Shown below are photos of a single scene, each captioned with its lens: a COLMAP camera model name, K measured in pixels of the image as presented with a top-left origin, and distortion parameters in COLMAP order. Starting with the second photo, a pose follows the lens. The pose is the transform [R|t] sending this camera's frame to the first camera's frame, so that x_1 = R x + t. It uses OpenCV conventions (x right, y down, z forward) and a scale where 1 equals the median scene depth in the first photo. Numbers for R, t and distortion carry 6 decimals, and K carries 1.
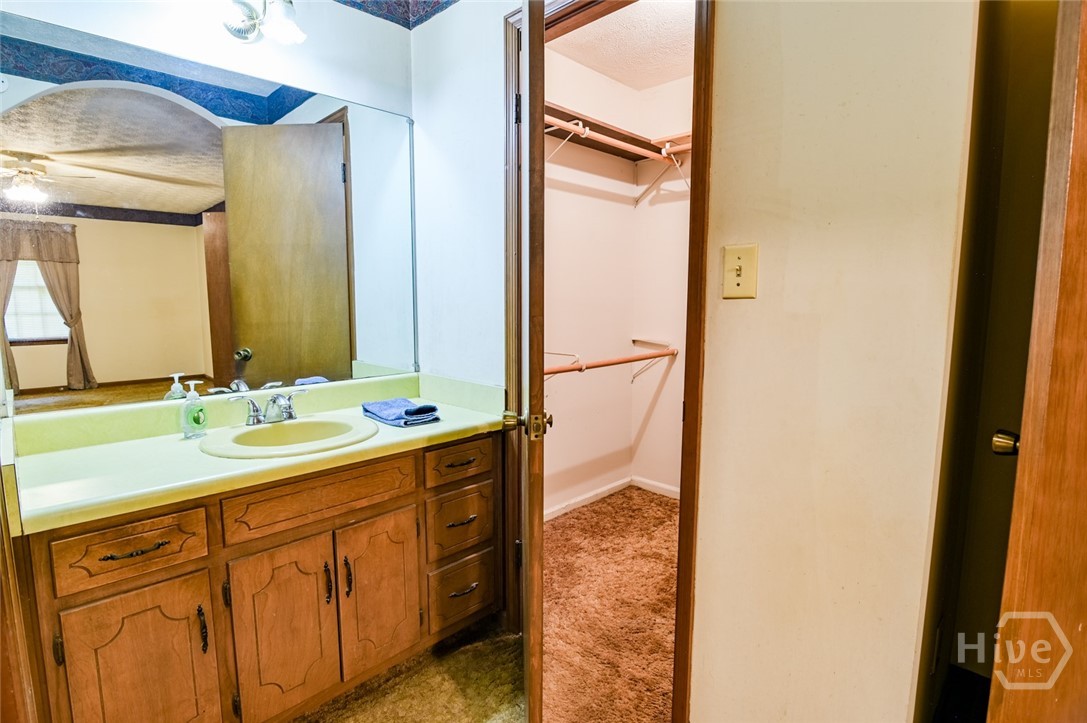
lens RADIAL K [[531.4, 0, 542.5], [0, 531.4, 362.6], [0, 0, 1]] dist [-0.018038, 0.001309]
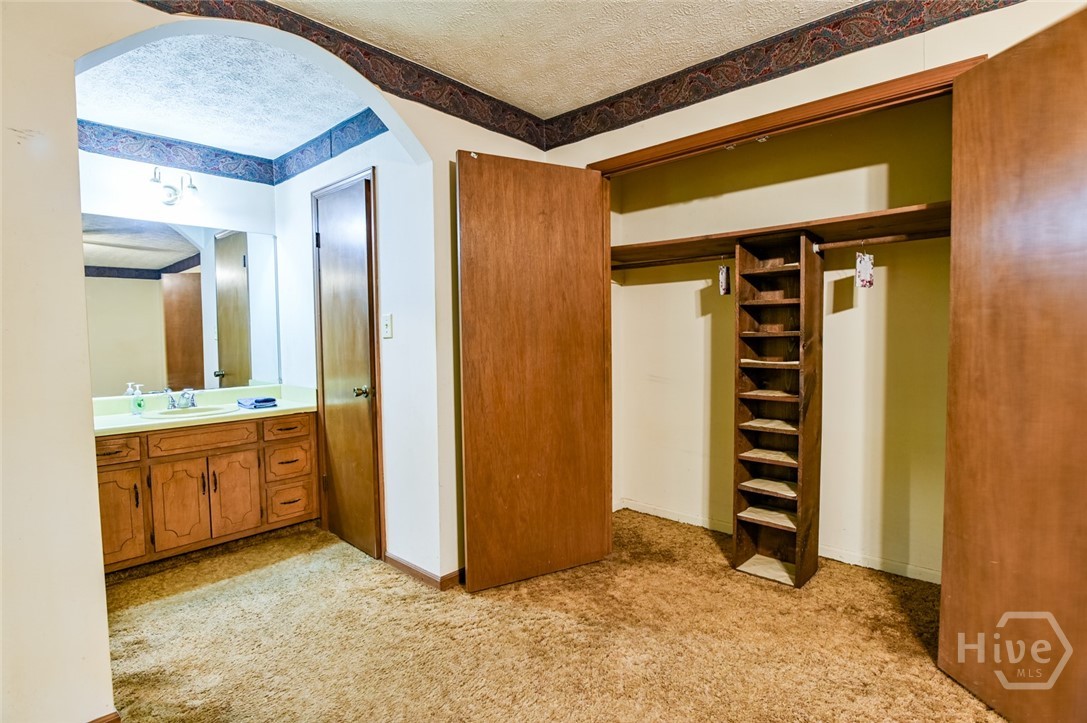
lens RADIAL K [[531.4, 0, 541.8], [0, 531.4, 365.1], [0, 0, 1]] dist [-0.018038, 0.001309]
pose [[0.999045, -0.014451, 0.041236, 0.726752], [0.016926, 0.998036, -0.060318, 0.104889], [-0.040283, 0.060959, 0.997327, -0.972237]]
